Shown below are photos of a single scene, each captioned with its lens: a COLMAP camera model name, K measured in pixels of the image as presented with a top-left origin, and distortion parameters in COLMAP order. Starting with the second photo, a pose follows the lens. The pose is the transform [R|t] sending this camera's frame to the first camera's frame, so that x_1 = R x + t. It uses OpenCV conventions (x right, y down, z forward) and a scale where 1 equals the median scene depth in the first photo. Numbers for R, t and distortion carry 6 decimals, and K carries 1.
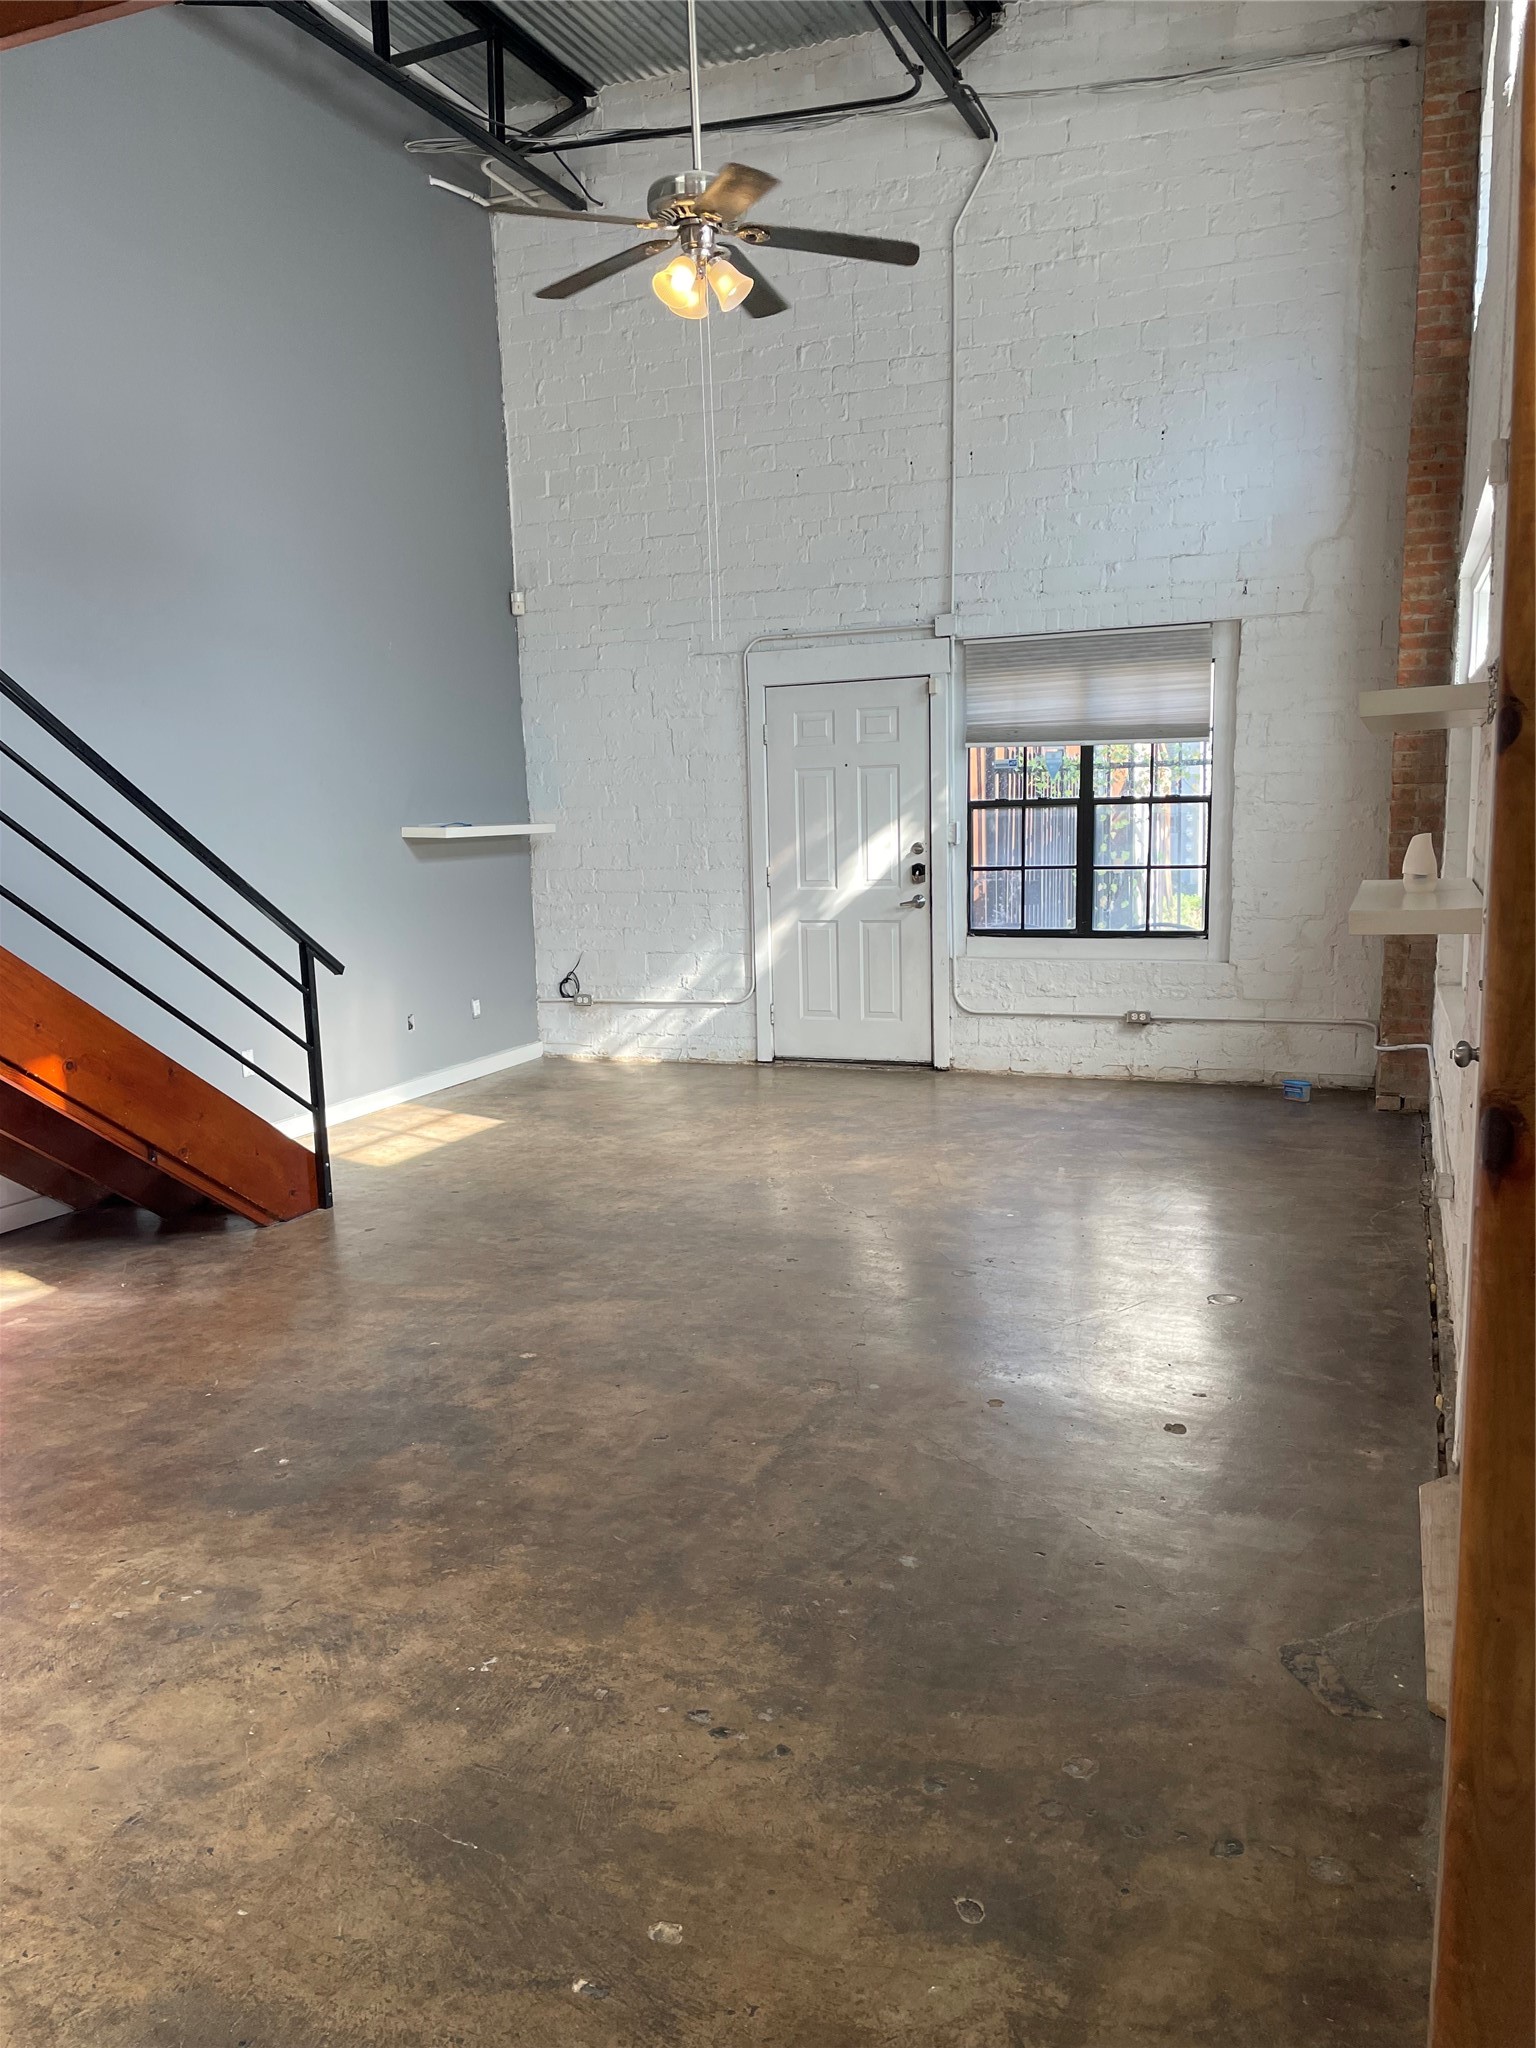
lens RADIAL K [[1541.6, 0, 761.6], [0, 1541.6, 1035.7], [0, 0, 1]] dist [0.095219, -0.117760]
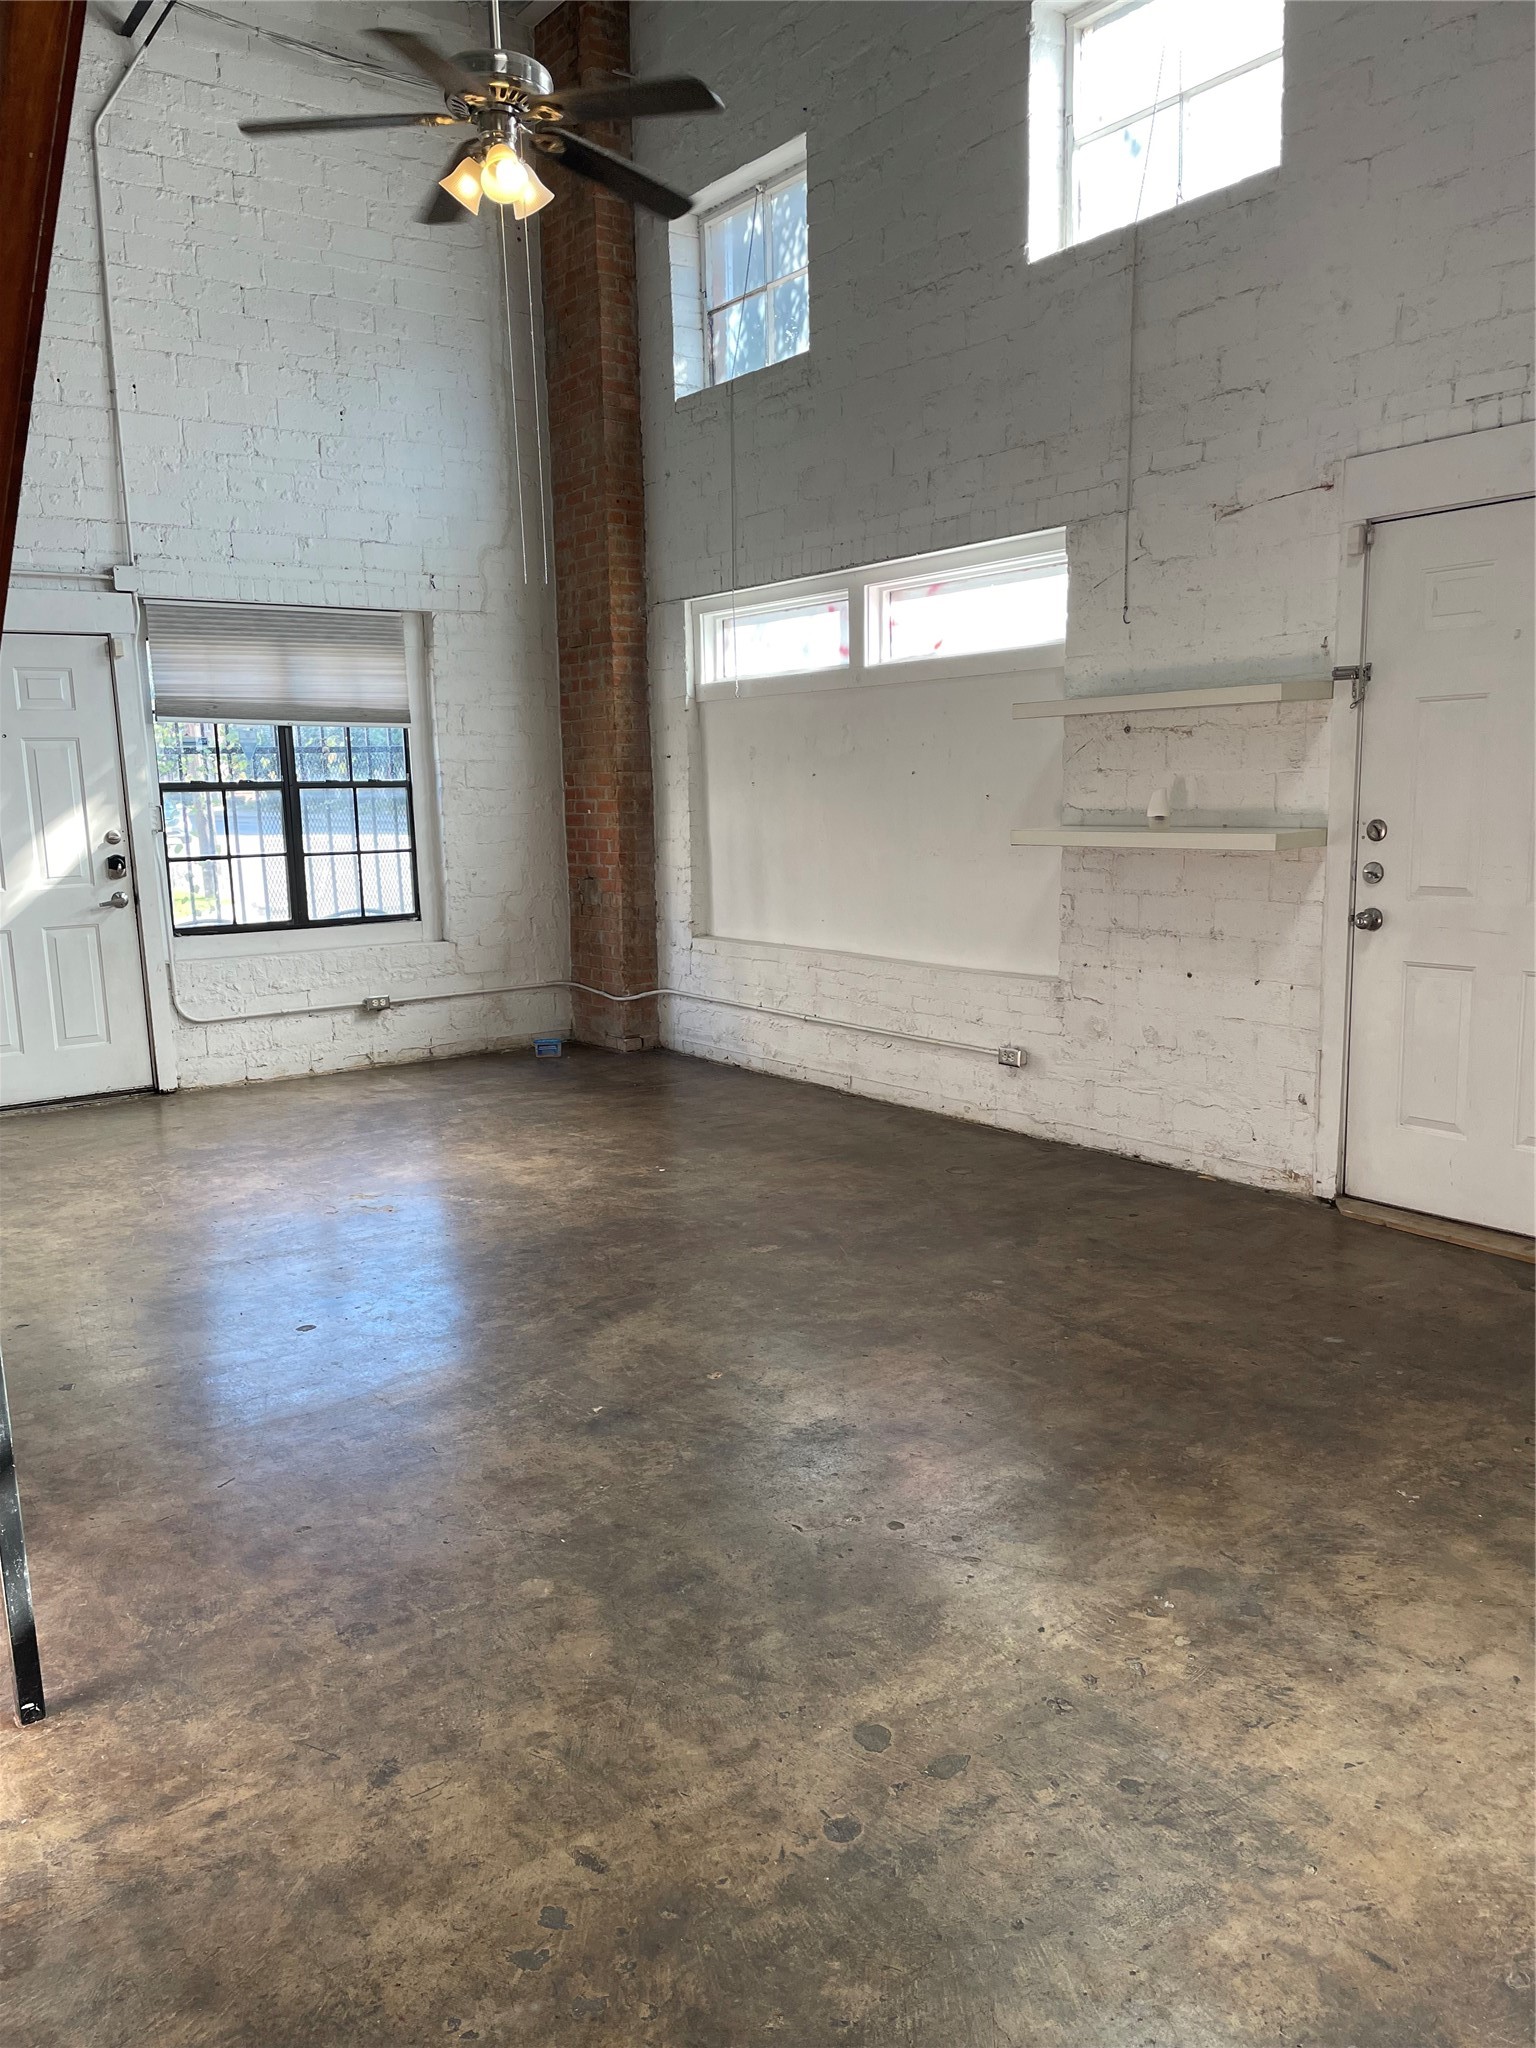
lens RADIAL K [[1541.6, 0, 758.7], [0, 1541.6, 1032.0], [0, 0, 1]] dist [0.095219, -0.117760]
pose [[0.535453, -0.125127, 0.835244, -0.631616], [0.135991, 0.988833, 0.060956, -0.029119], [-0.833545, 0.080946, 0.546490, 0.353952]]
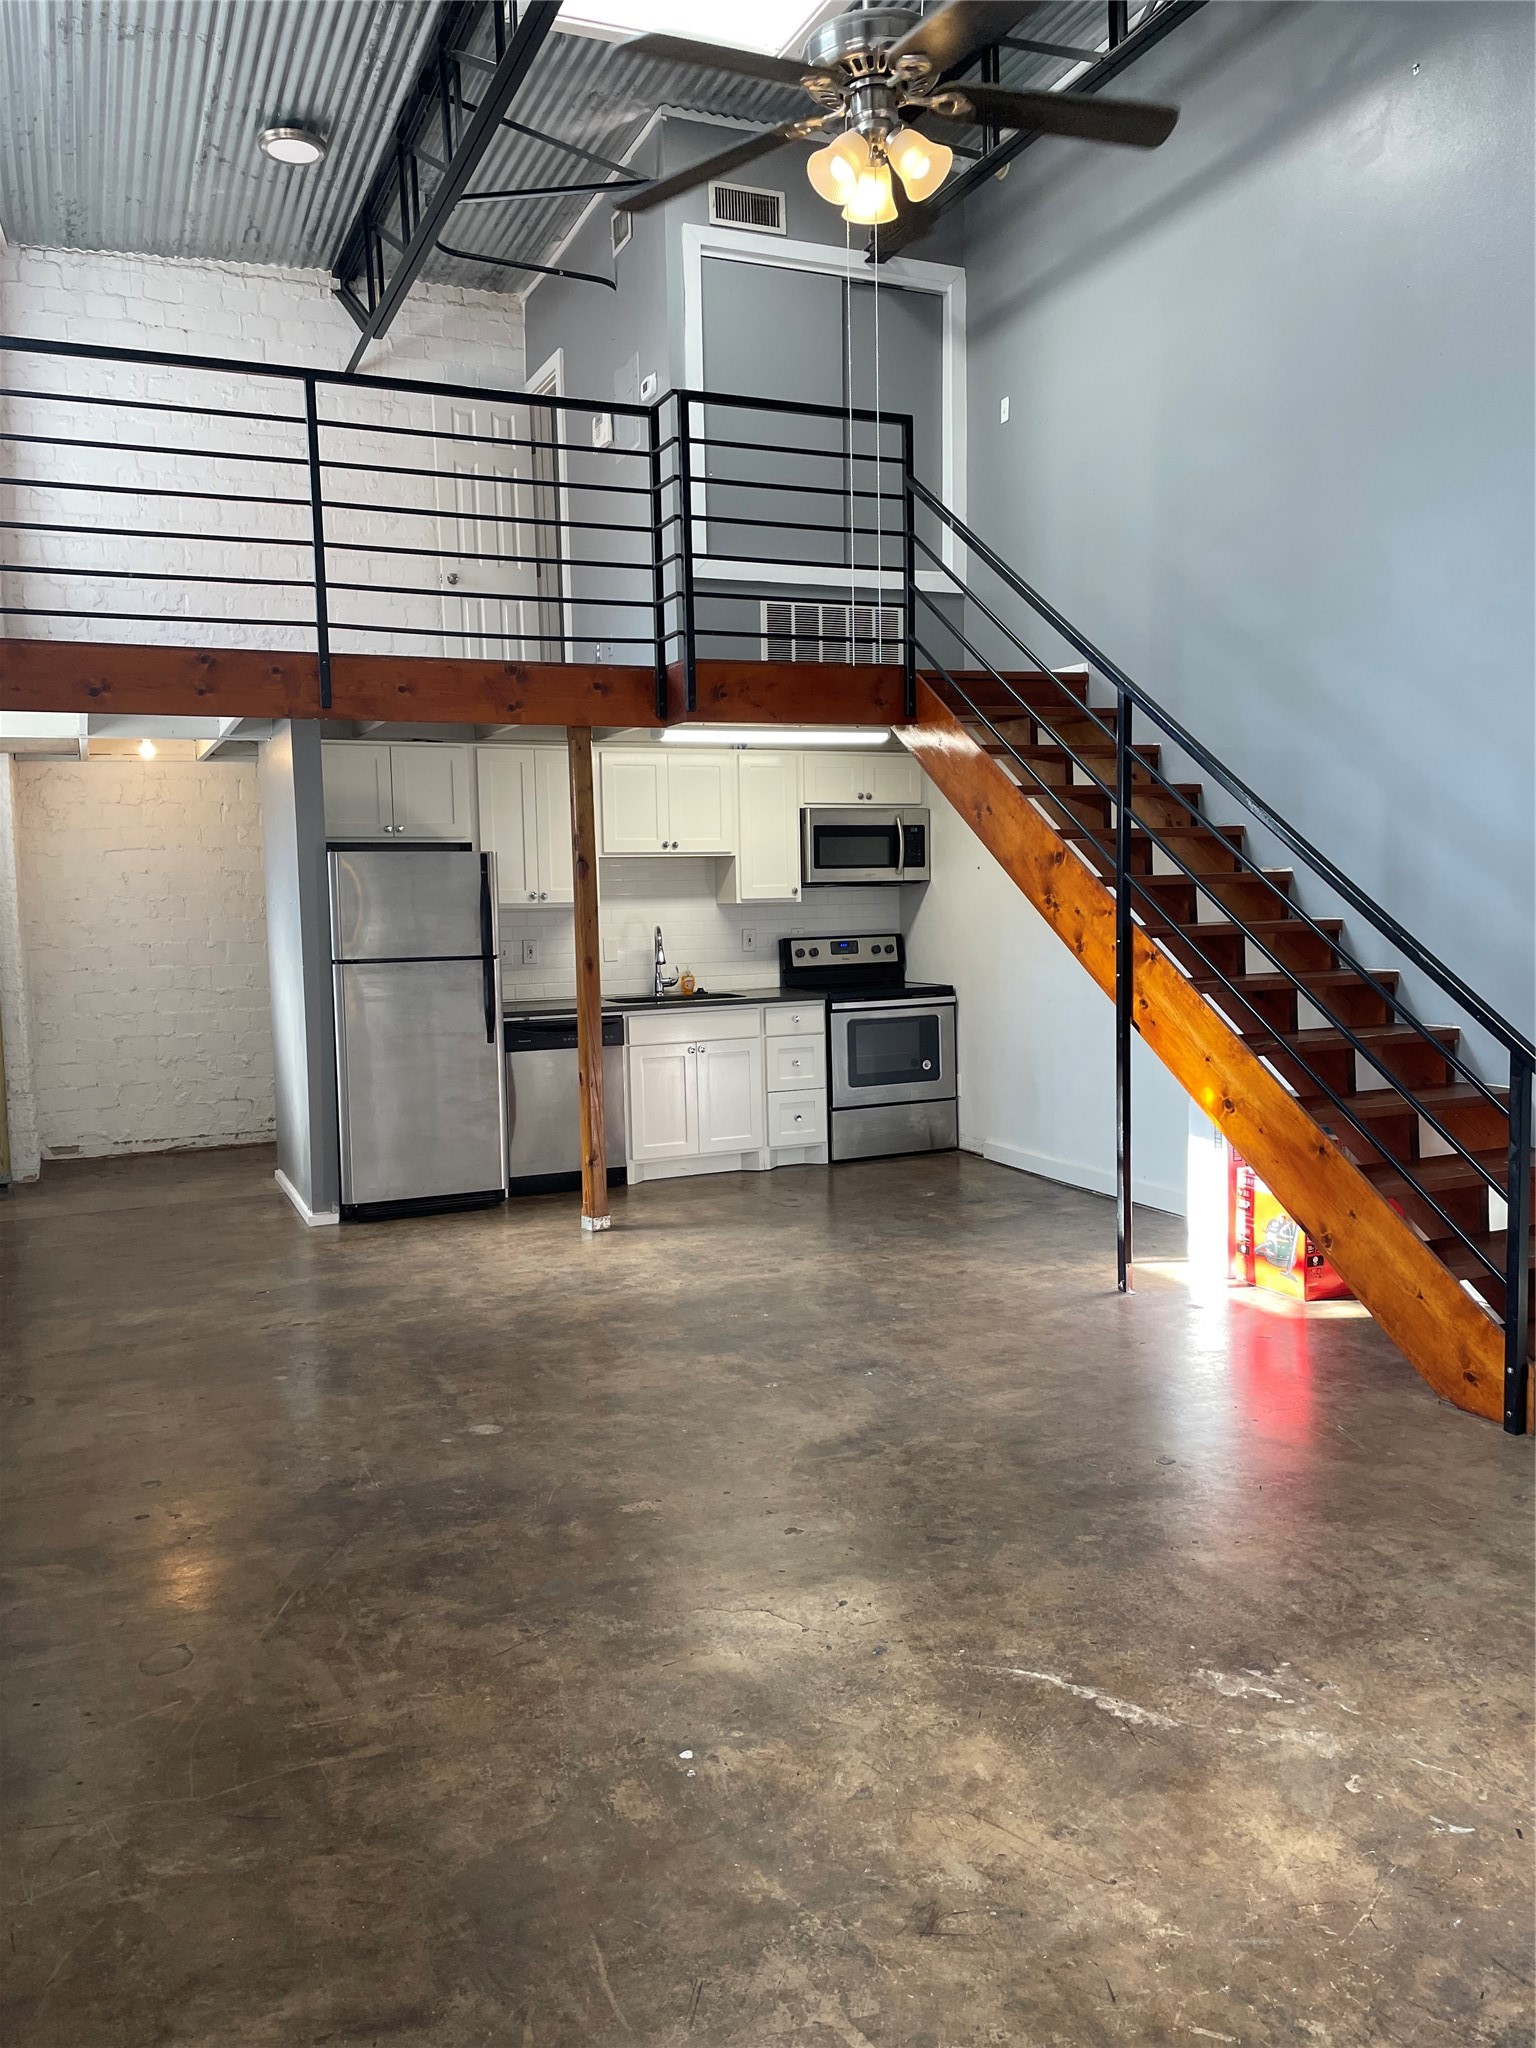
lens RADIAL K [[1541.6, 0, 757.5], [0, 1541.6, 996.6], [0, 0, 1]] dist [0.095219, -0.117760]
pose [[-0.698710, 0.098019, -0.708658, 0.448367], [-0.057225, 0.979738, 0.191936, -0.201909], [0.713112, 0.174661, -0.678944, 1.249276]]
